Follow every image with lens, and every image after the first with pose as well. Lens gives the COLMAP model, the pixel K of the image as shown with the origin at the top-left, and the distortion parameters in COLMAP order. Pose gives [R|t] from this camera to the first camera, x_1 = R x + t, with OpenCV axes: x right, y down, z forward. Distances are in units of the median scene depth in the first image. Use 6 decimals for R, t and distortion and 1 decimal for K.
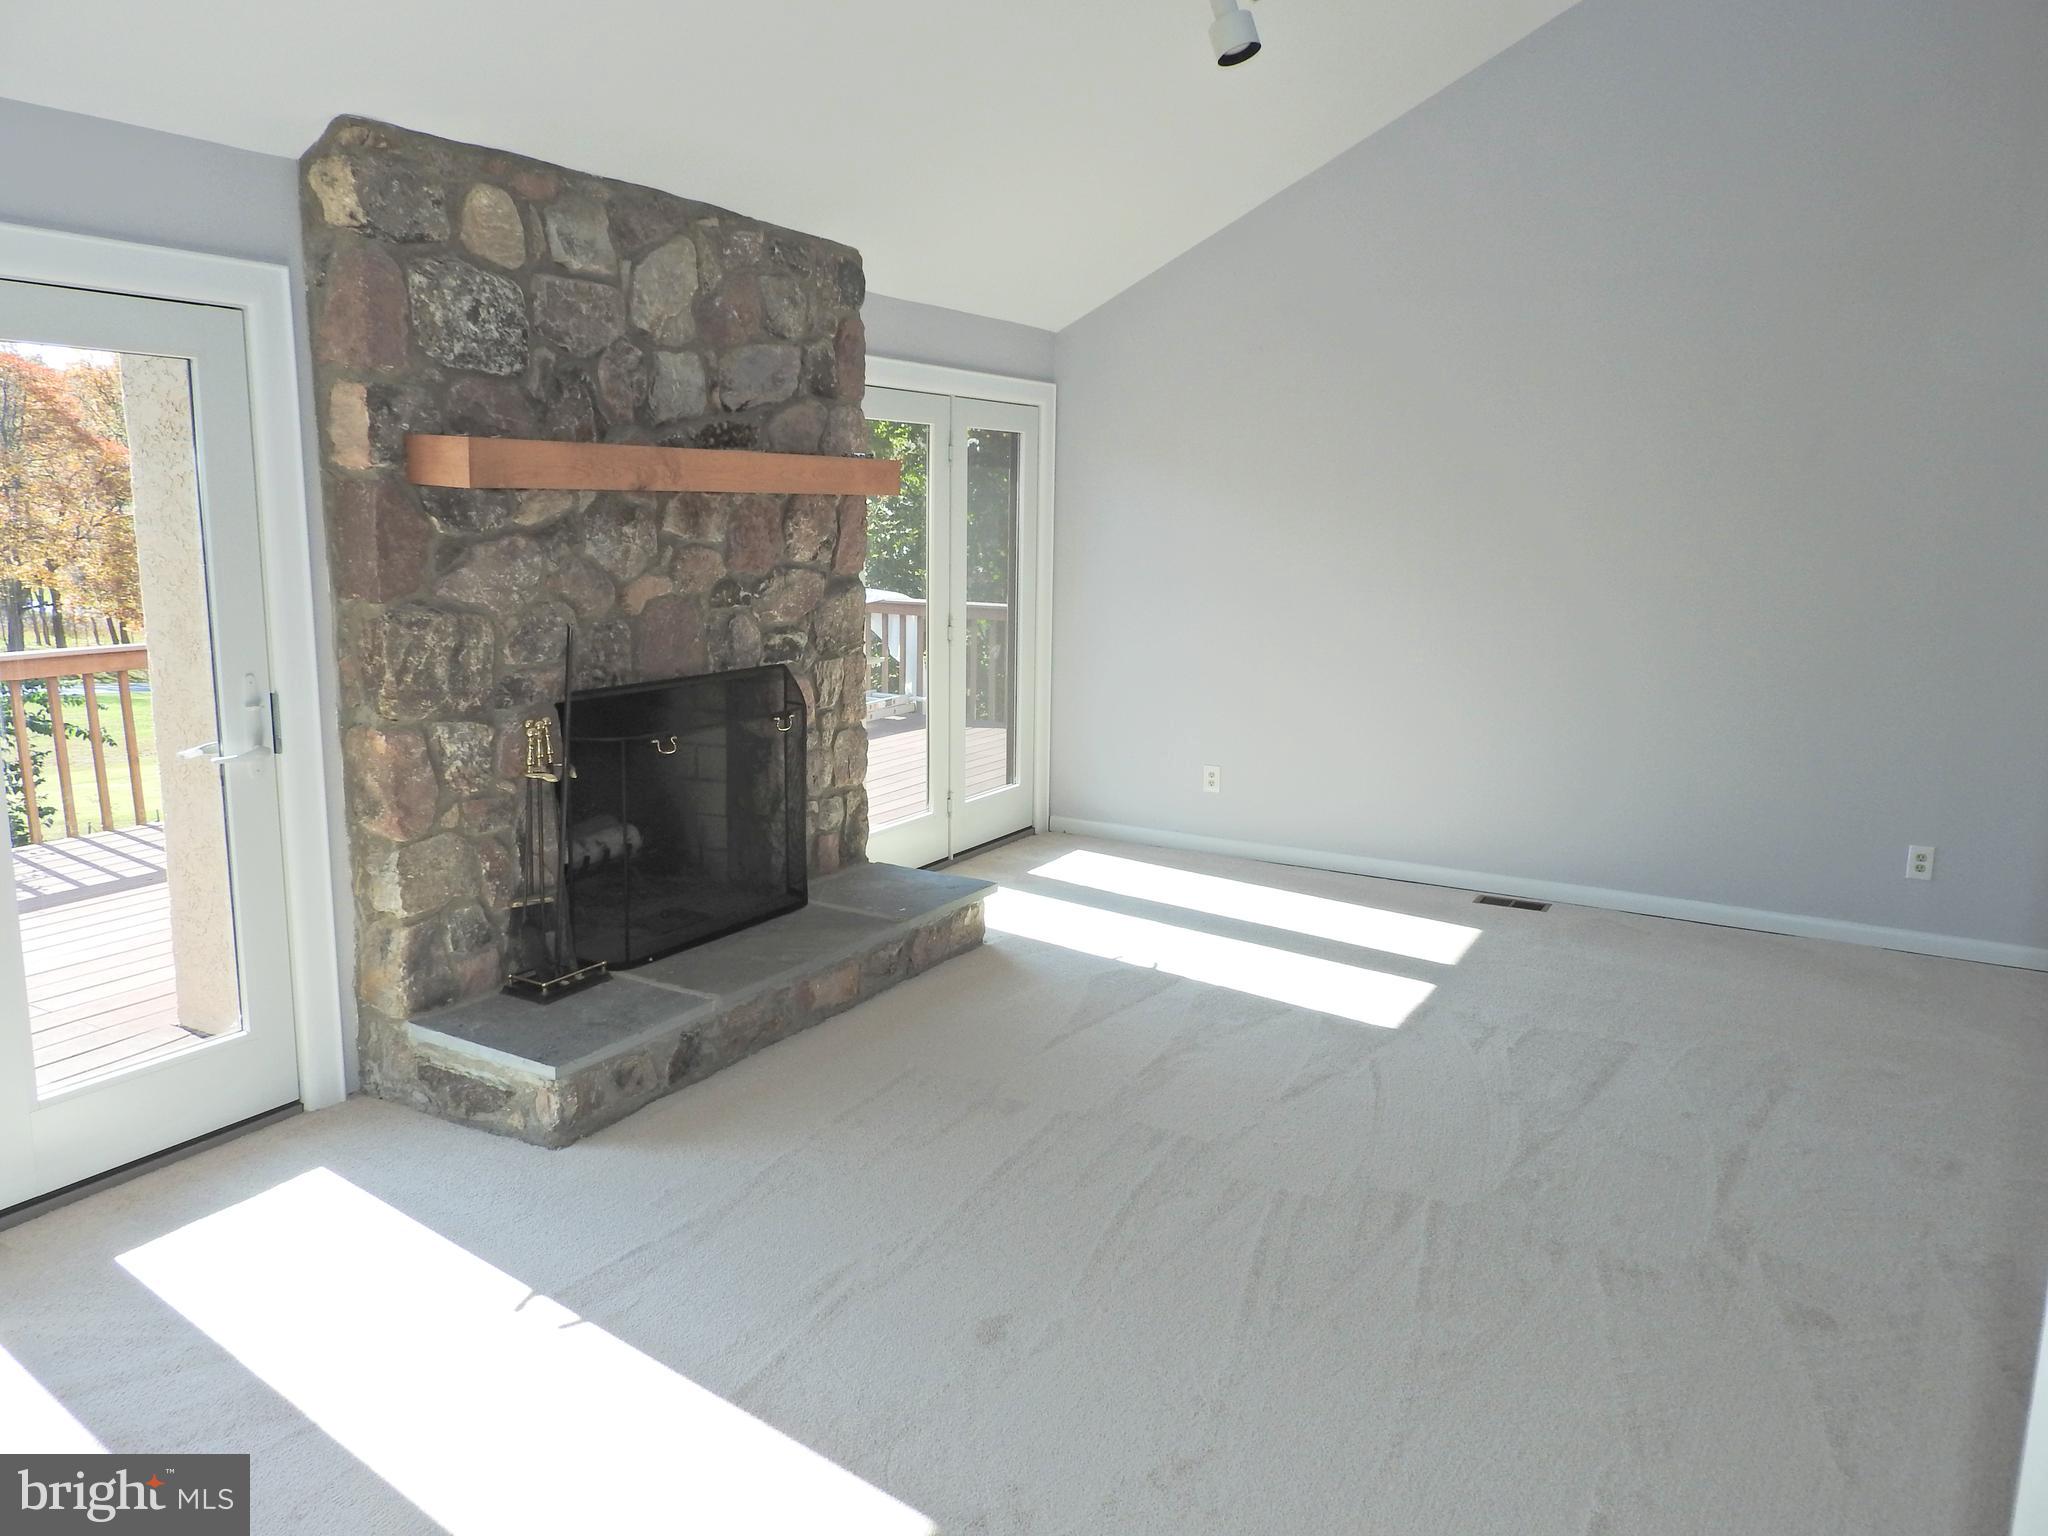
lens RADIAL K [[1480.4, 0, 1024.0], [0, 1480.4, 768.0], [0, 0, 1]] dist [0.023063, -0.007977]
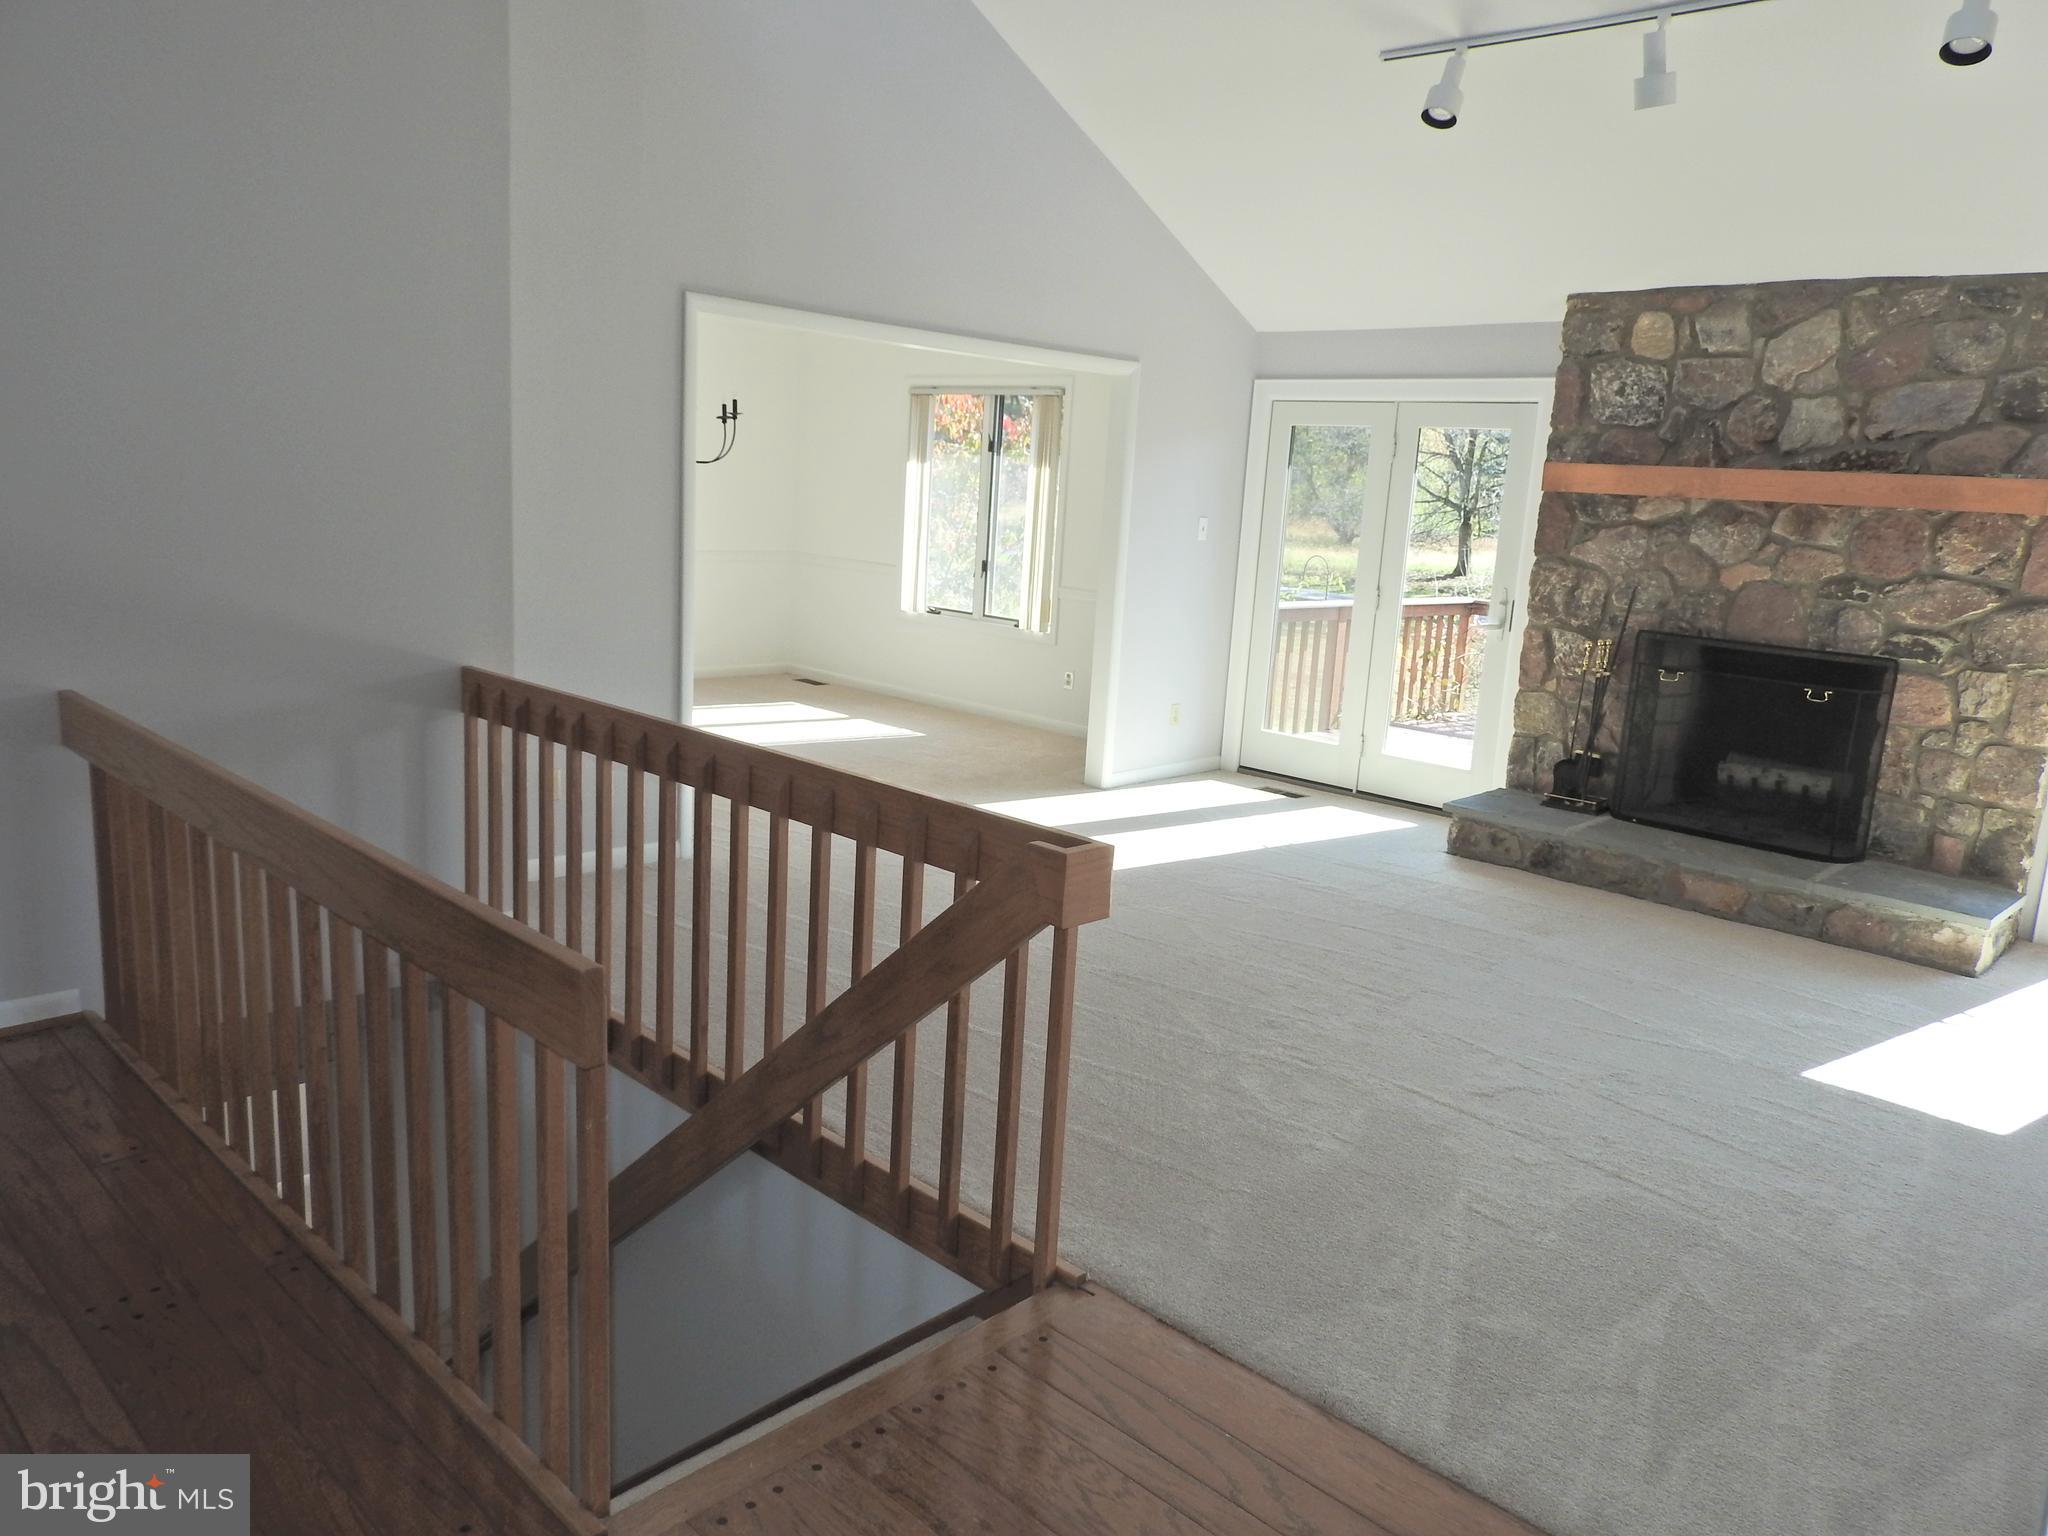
lens RADIAL K [[1467.0, 0, 1024.0], [0, 1467.0, 768.0], [0, 0, 1]] dist [0.023826, -0.022890]
pose [[-0.255438, 0.155963, -0.954163, 1.272964], [-0.234440, 0.947457, 0.217629, -0.093094], [0.937971, 0.279285, -0.205453, 0.725210]]
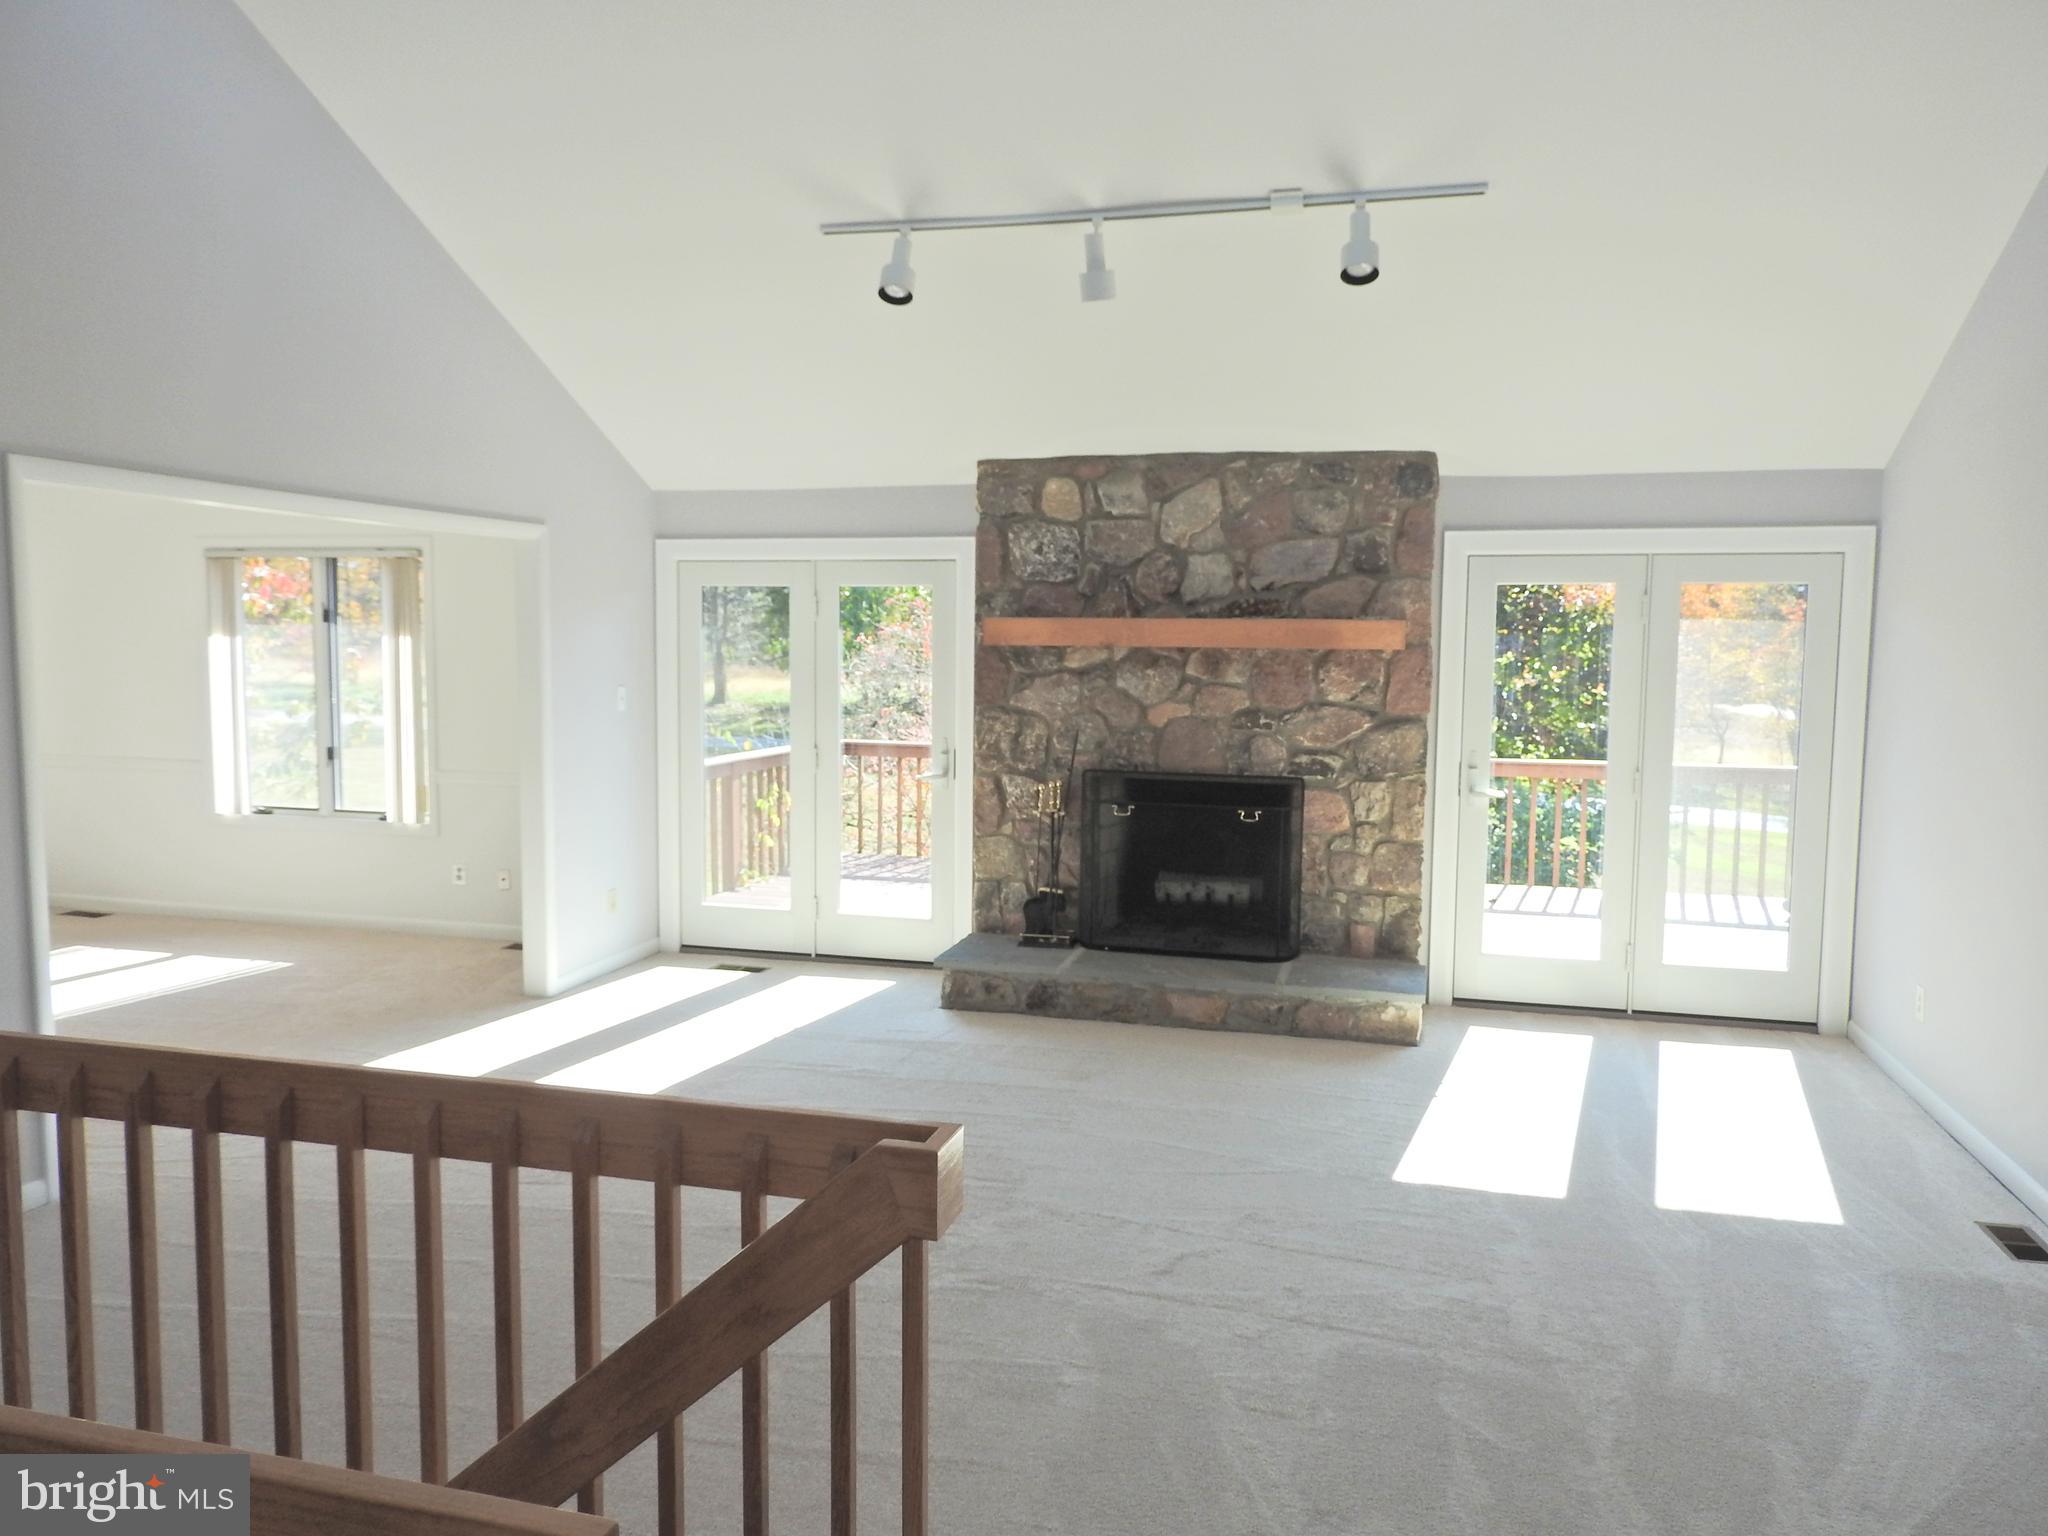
lens RADIAL K [[1467.9, 0, 1024.0], [0, 1467.9, 768.0], [0, 0, 1]] dist [0.006641, -0.000818]
pose [[0.246475, 0.072584, -0.966427, 1.184547], [-0.179848, 0.983296, 0.027983, -0.081559], [0.952315, 0.166913, 0.255412, 0.503214]]
